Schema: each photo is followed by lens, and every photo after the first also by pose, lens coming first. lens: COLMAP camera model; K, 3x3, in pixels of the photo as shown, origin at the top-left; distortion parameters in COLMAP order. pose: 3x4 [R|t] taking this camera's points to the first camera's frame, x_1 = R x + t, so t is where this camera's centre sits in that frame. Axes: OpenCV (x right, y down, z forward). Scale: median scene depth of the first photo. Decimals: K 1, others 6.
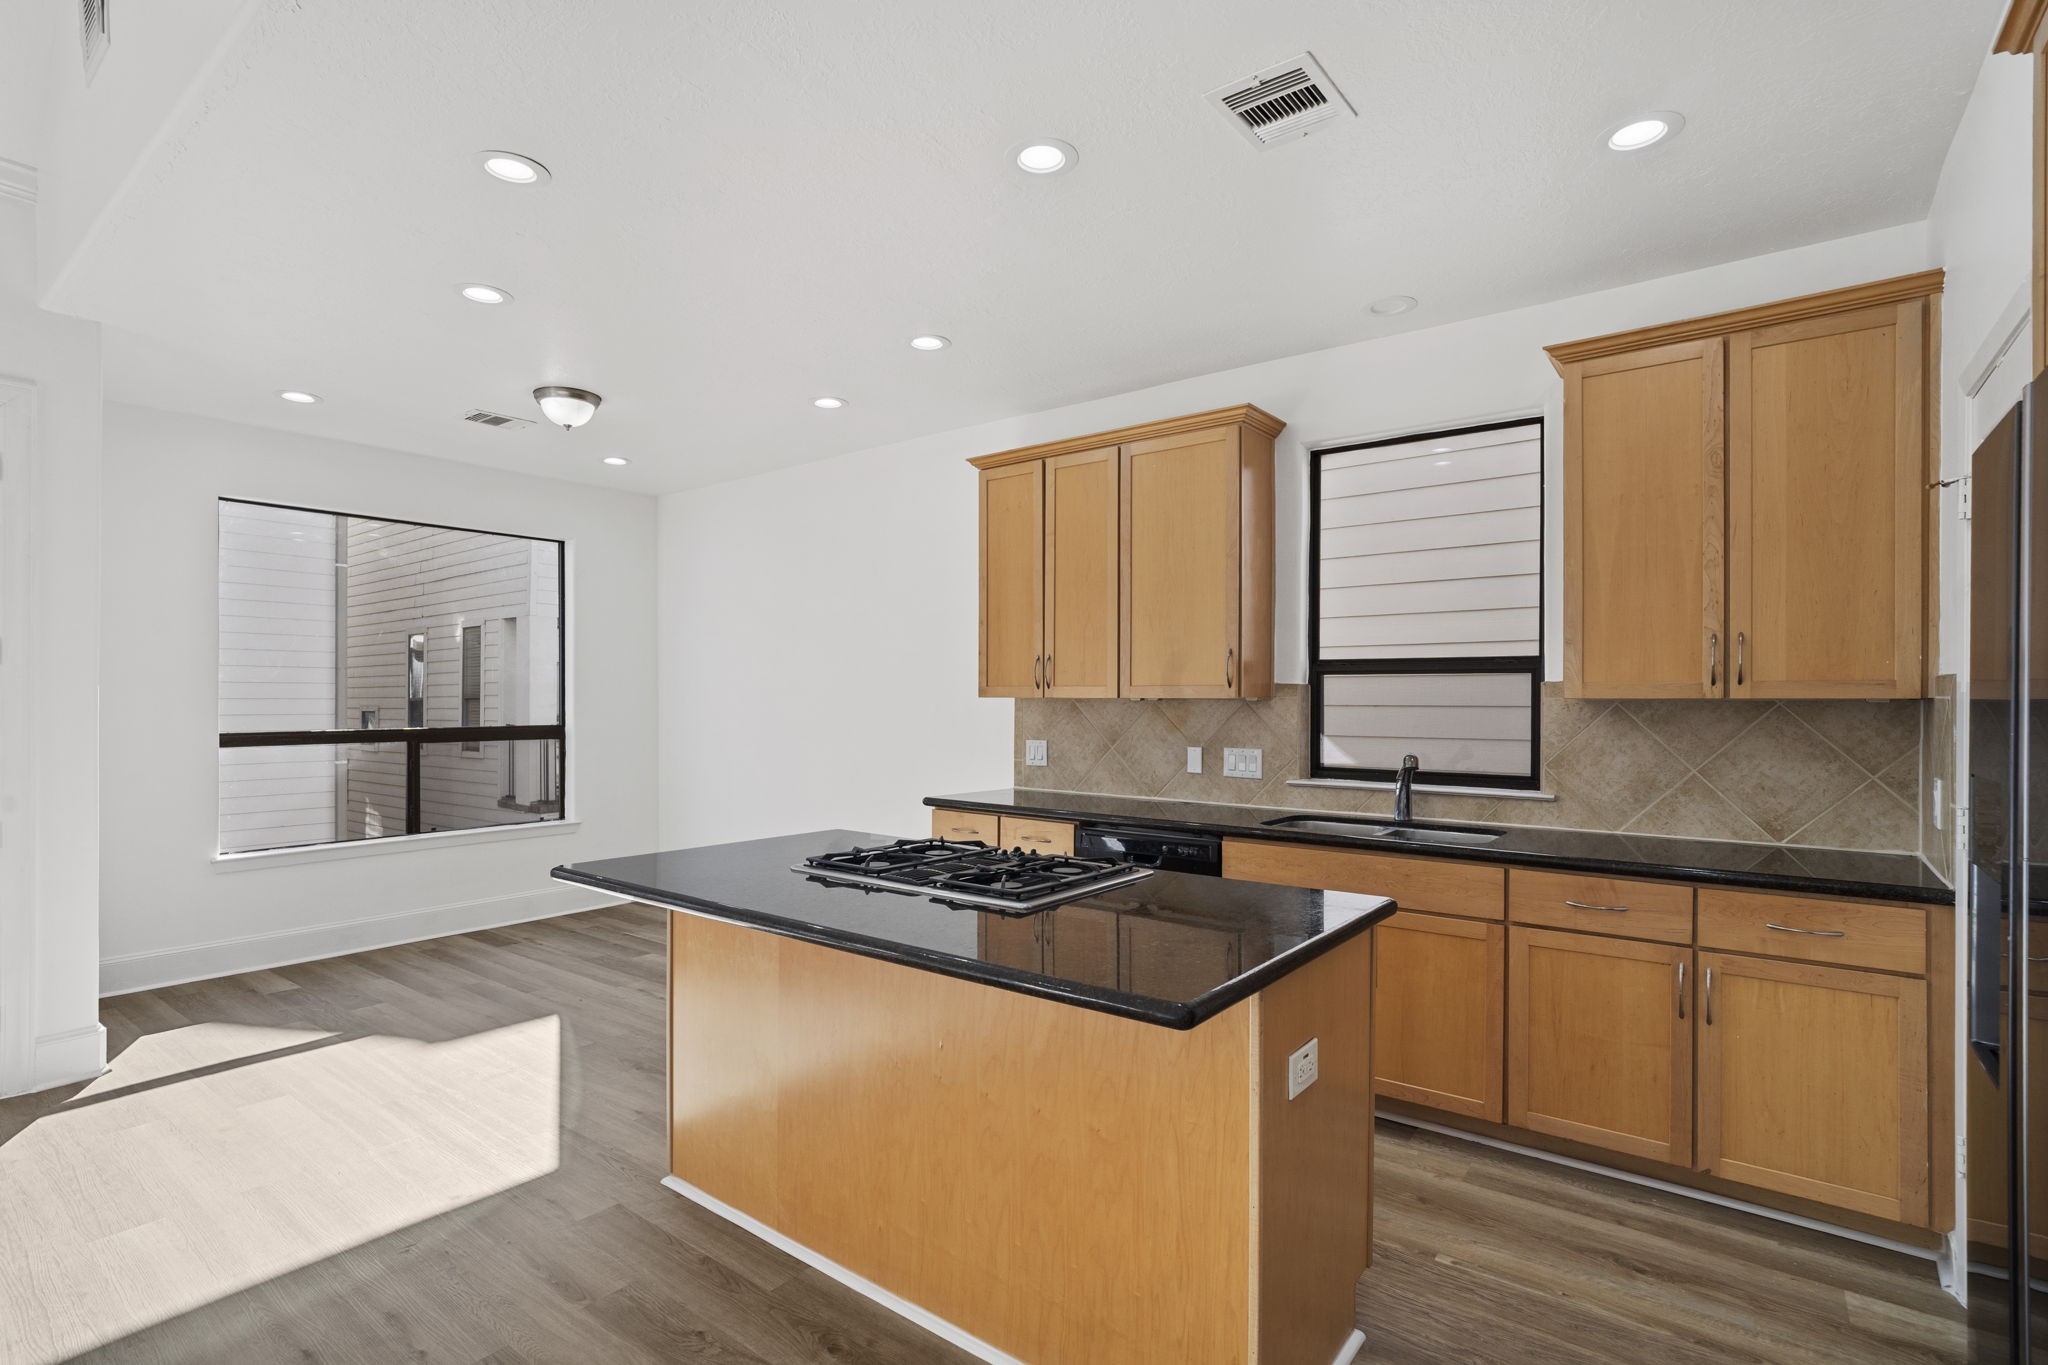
lens RADIAL K [[973.7, 0, 1021.3], [0, 973.7, 691.1], [0, 0, 1]] dist [0.000497, 0.000141]
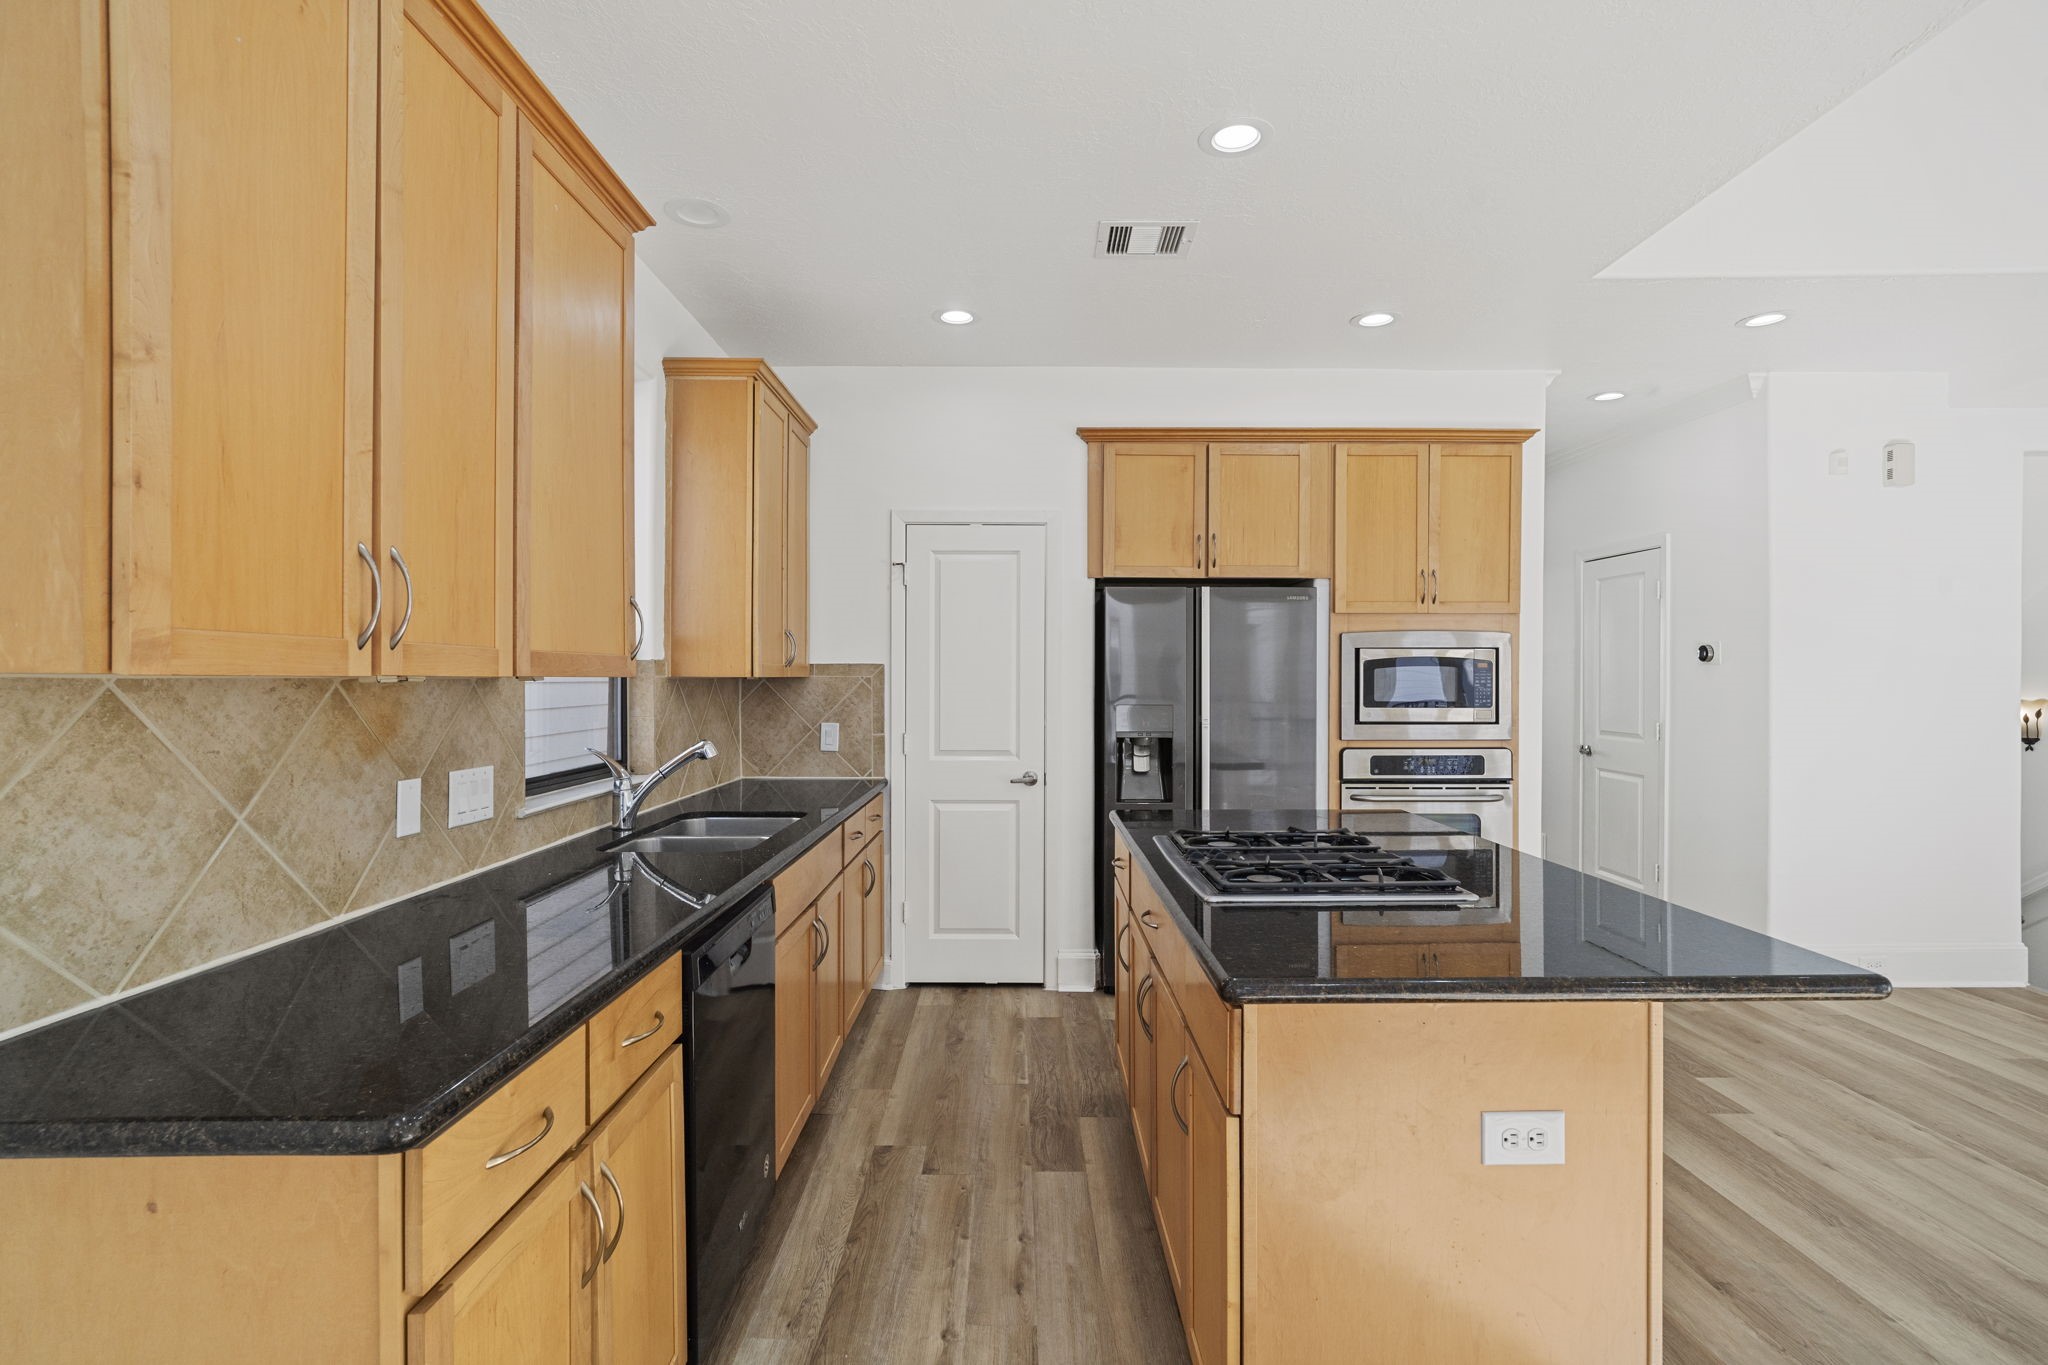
lens RADIAL K [[973.7, 0, 1022.9], [0, 973.7, 680.2], [0, 0, 1]] dist [0.000497, 0.000141]
pose [[-0.609551, -0.004130, 0.792736, -0.375389], [-0.004136, 0.999989, 0.002029, 0.007544], [-0.792736, -0.002041, -0.609562, 1.055623]]
